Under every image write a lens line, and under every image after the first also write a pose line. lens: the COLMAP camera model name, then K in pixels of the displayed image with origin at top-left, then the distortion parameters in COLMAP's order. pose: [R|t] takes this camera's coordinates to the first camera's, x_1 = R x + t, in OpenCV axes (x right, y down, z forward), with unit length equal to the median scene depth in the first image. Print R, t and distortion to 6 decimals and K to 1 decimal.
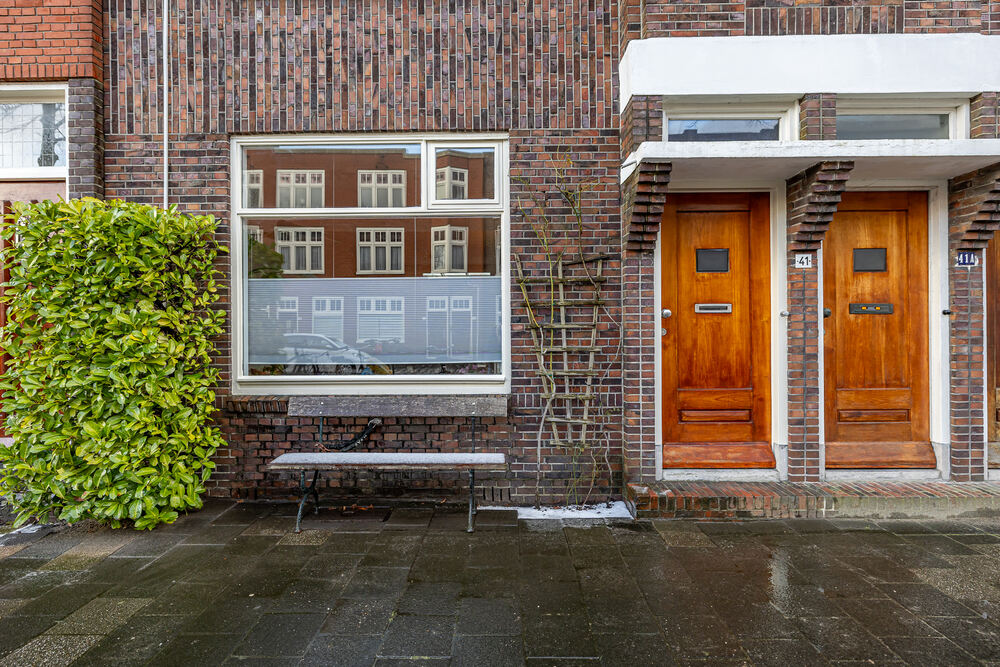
lens RADIAL K [[512.8, 0, 492.6], [0, 512.8, 334.7], [0, 0, 1]] dist [0.004142, 0.000217]
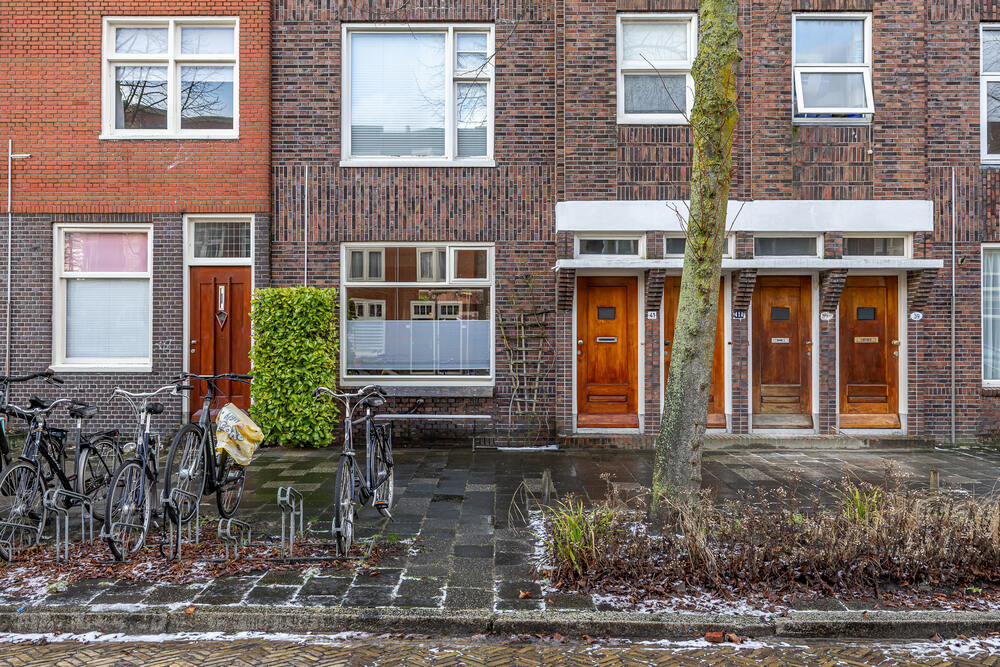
lens RADIAL K [[750.9, 0, 503.6], [0, 750.9, 334.8], [0, 0, 1]] dist [0.006274, 0.001254]
pose [[0.999436, 0.007519, 0.032717, -0.022001], [-0.007128, 0.999902, -0.012049, -0.034564], [-0.032804, 0.011809, 0.999392, -1.667683]]
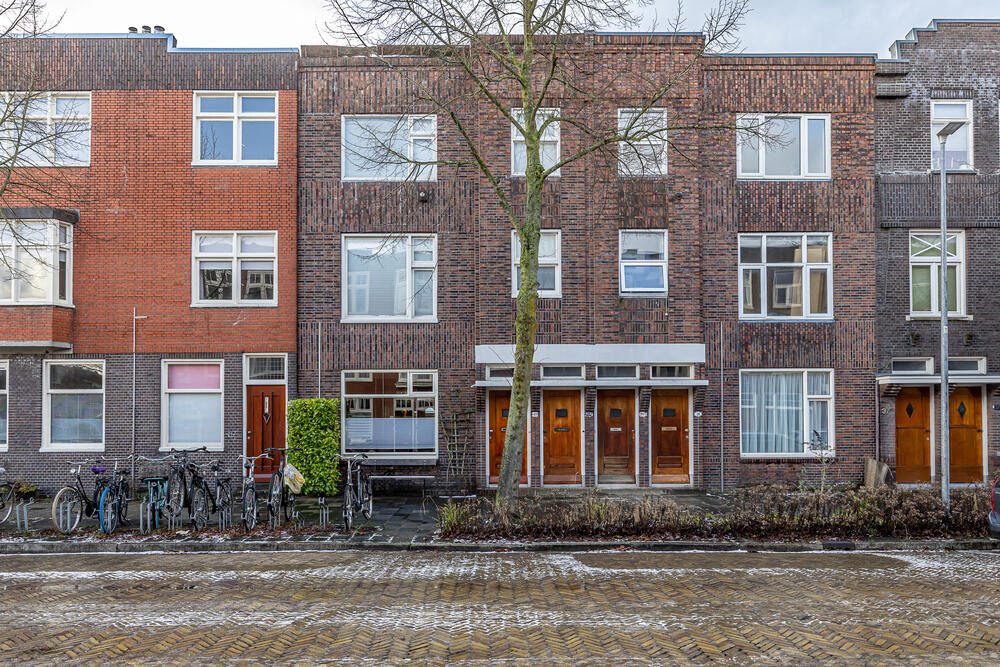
lens RADIAL K [[725.0, 0, 516.4], [0, 725.0, 419.1], [0, 0, 1]] dist [-0.003509, -0.000414]
pose [[0.997652, 0.002955, 0.068428, 0.198607], [-0.001838, 0.999864, -0.016383, -0.043895], [-0.068467, 0.016218, 0.997522, -3.173085]]
